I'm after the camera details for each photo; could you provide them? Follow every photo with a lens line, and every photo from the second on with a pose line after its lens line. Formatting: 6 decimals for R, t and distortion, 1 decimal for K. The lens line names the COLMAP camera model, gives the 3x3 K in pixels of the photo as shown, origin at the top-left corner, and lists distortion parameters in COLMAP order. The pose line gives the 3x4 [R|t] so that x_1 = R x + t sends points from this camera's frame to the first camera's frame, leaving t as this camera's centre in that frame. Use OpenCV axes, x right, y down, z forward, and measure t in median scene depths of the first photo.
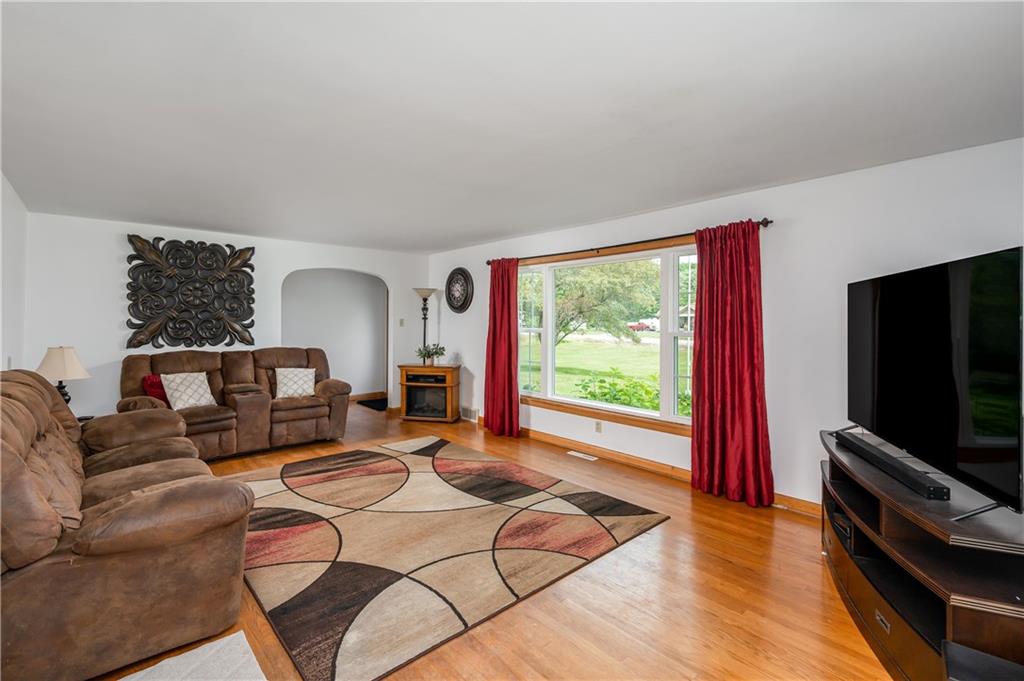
lens RADIAL K [[448.5, 0, 501.0], [0, 448.5, 324.3], [0, 0, 1]] dist [-0.000575, -0.000068]
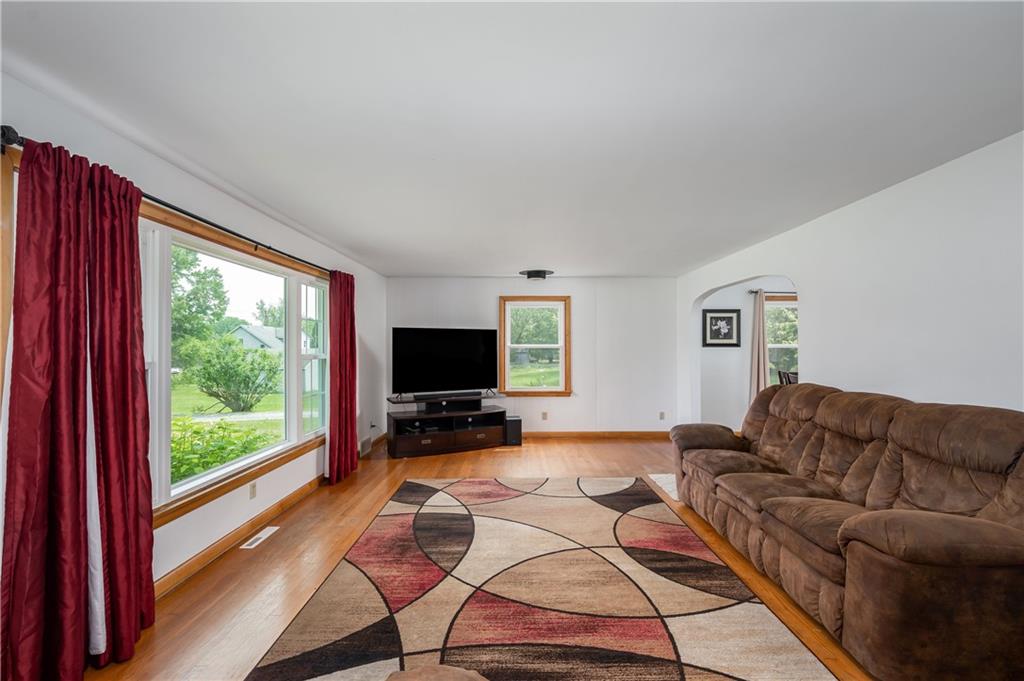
lens RADIAL K [[445.1, 0, 512.0], [0, 445.1, 340.5], [0, 0, 1]] dist [-0.002300, -0.000374]
pose [[-0.750790, 0.009717, 0.660470, -0.807209], [0.002954, 0.999931, -0.011354, -0.005308], [-0.660534, -0.006573, -0.750767, 1.780497]]
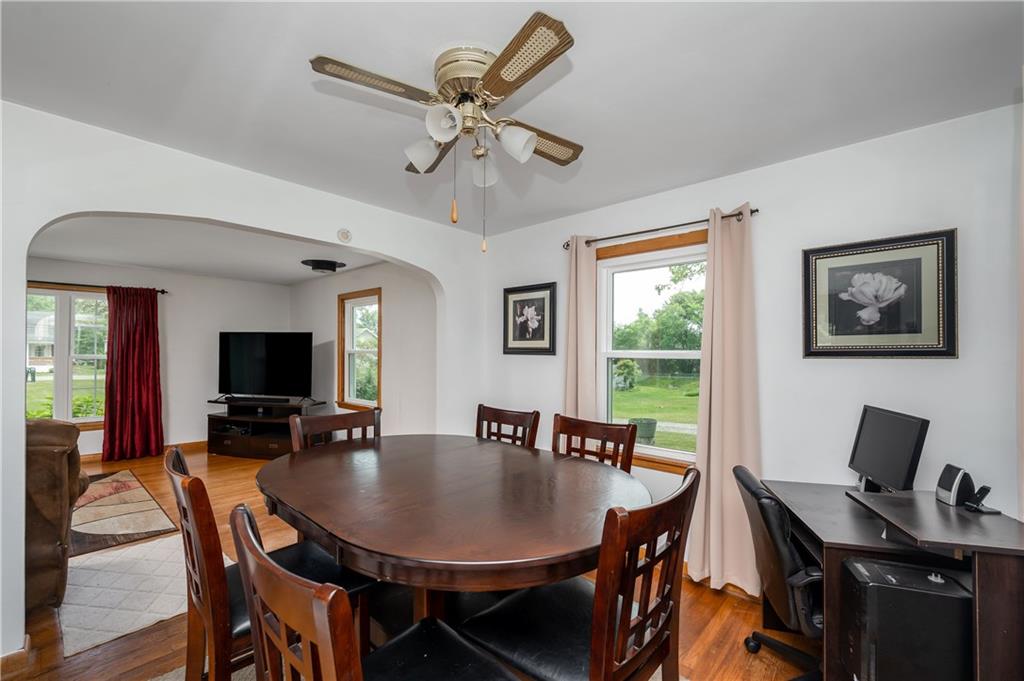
lens RADIAL K [[445.1, 0, 512.0], [0, 445.1, 340.5], [0, 0, 1]] dist [-0.002300, -0.000374]
pose [[-0.096586, 0.018844, 0.995146, -1.281888], [-0.003313, 0.999809, -0.019254, -0.008992], [-0.995319, -0.005157, -0.096505, -0.188790]]
